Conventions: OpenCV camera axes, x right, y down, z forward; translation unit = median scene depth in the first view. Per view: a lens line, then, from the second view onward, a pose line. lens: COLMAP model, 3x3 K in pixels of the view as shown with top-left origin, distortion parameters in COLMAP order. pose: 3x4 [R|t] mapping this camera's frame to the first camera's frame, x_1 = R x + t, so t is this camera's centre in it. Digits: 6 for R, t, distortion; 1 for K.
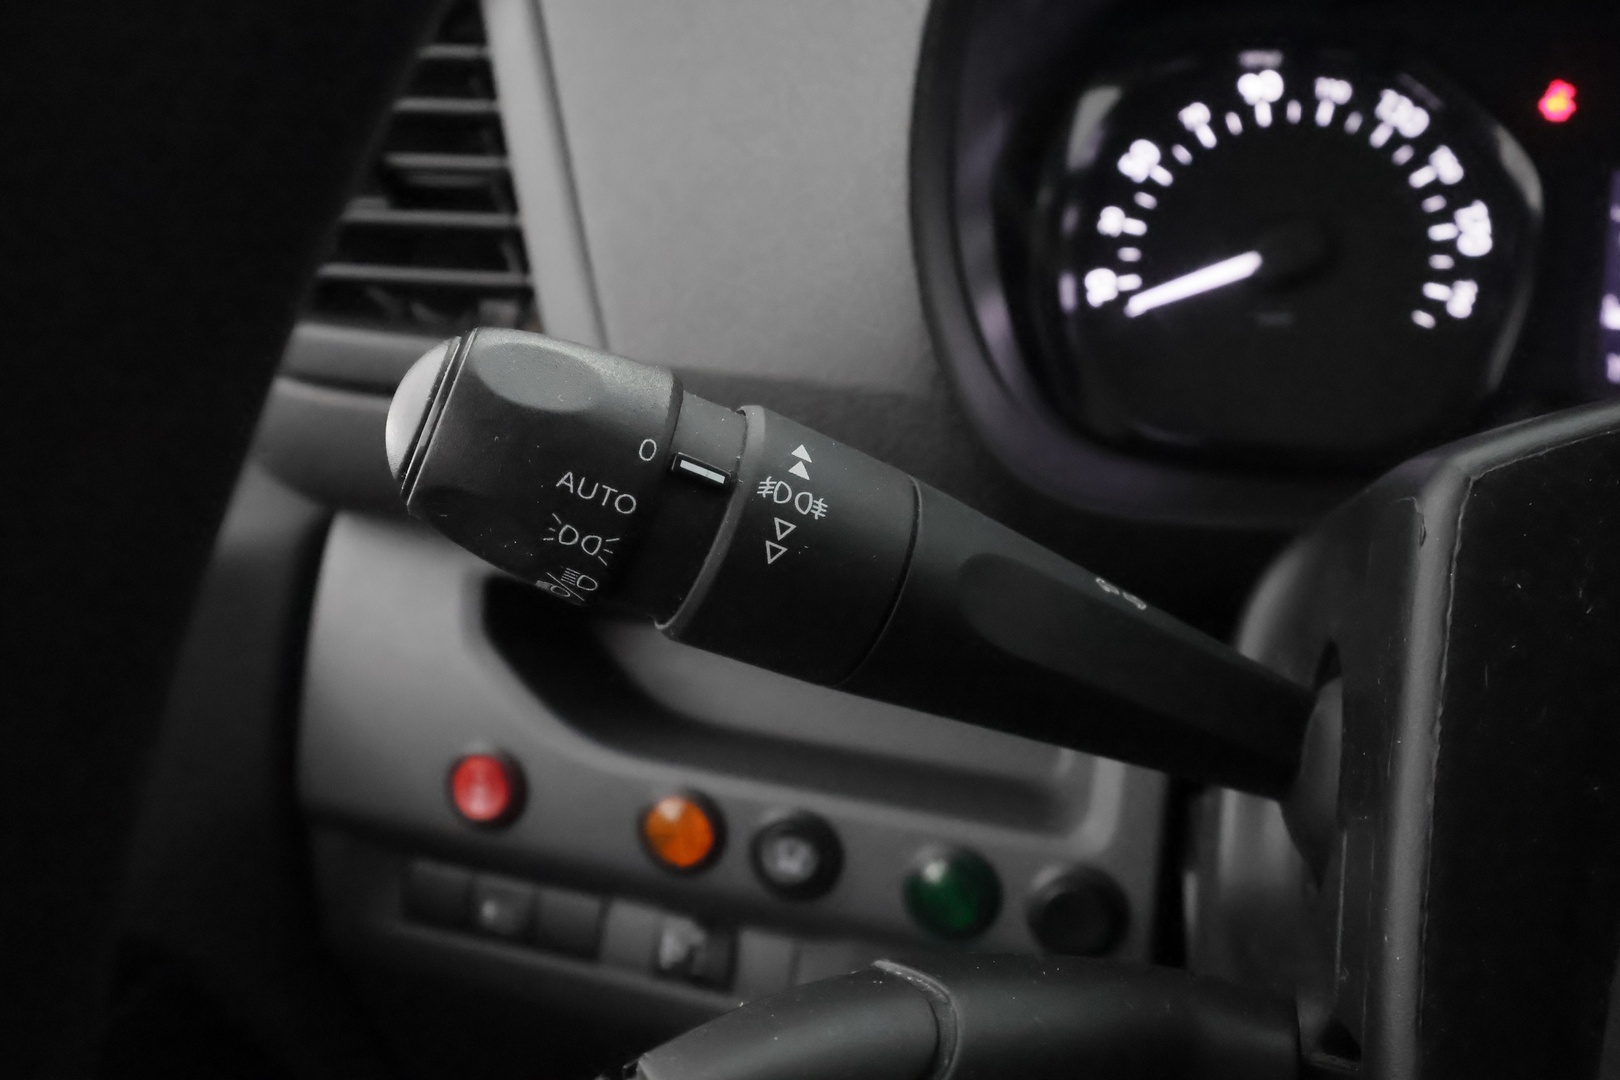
lens RADIAL K [[1300.0, 0, 810.0], [0, 1300.0, 540.0], [0, 0, 1]] dist [0.003938, -0.000033]
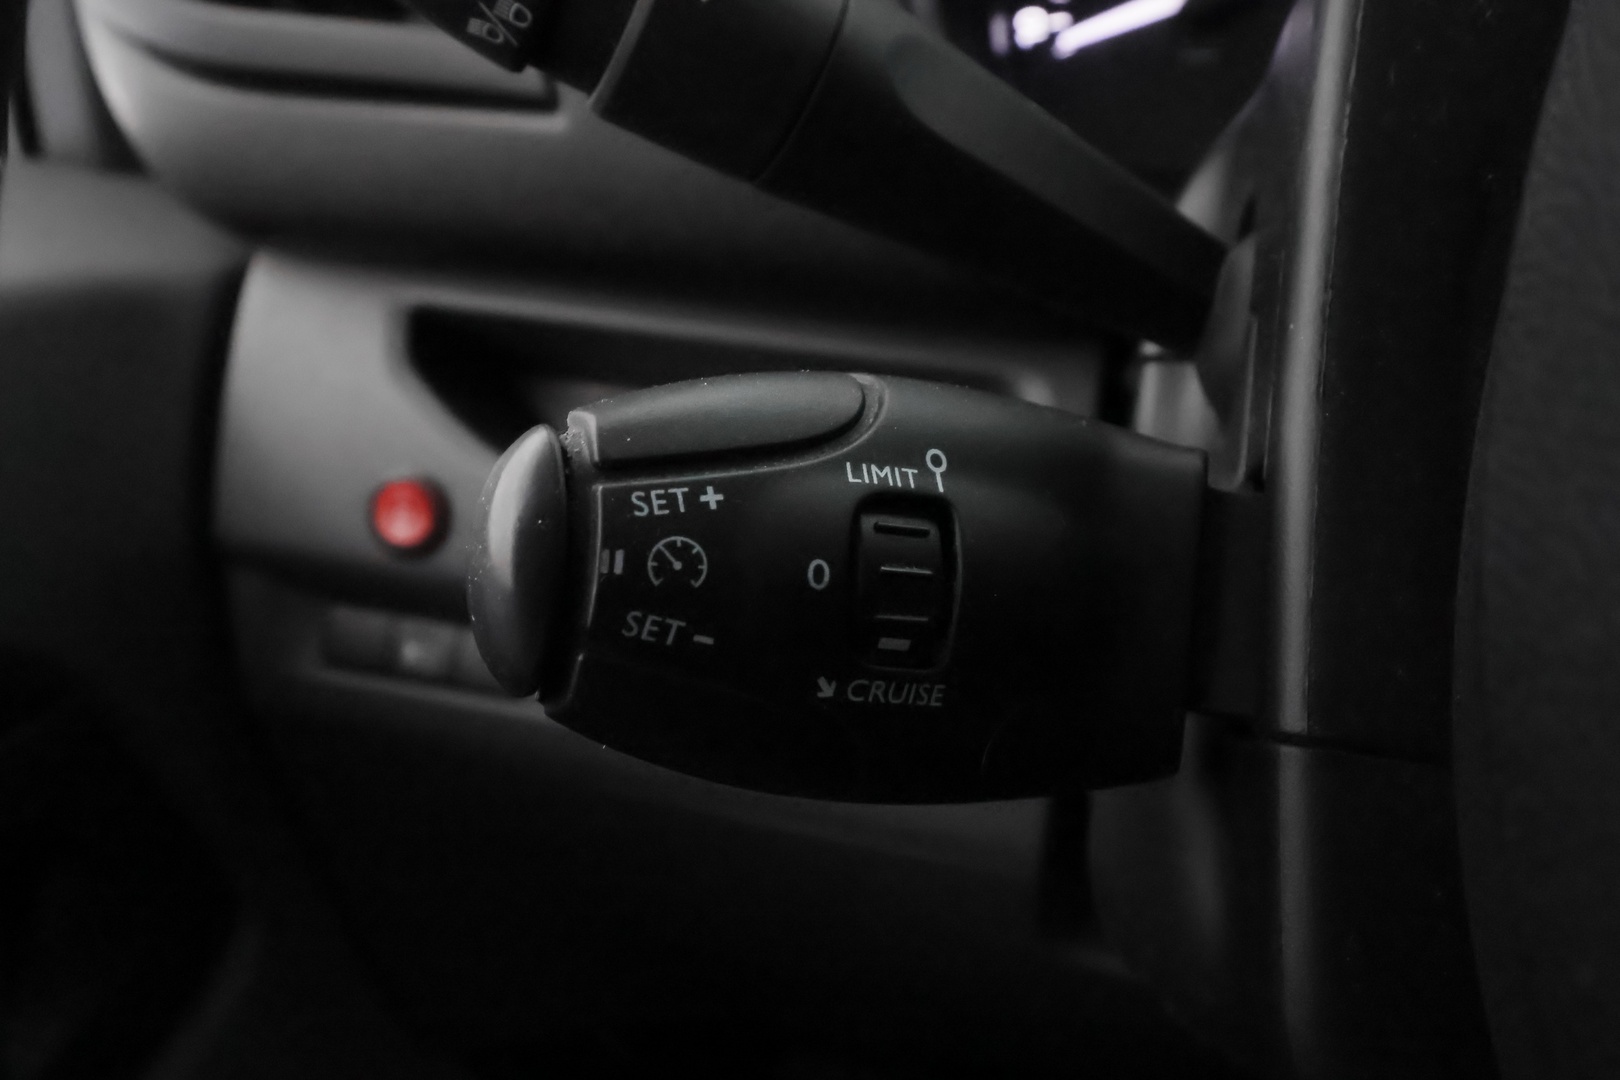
lens RADIAL K [[1304.6, 0, 810.0], [0, 1304.6, 540.0], [0, 0, 1]] dist [-0.013924, -0.000854]
pose [[0.998194, 0.014043, 0.058413, -0.001670], [-0.016317, 0.999120, 0.038649, 0.307862], [-0.057819, -0.039533, 0.997544, -0.019477]]
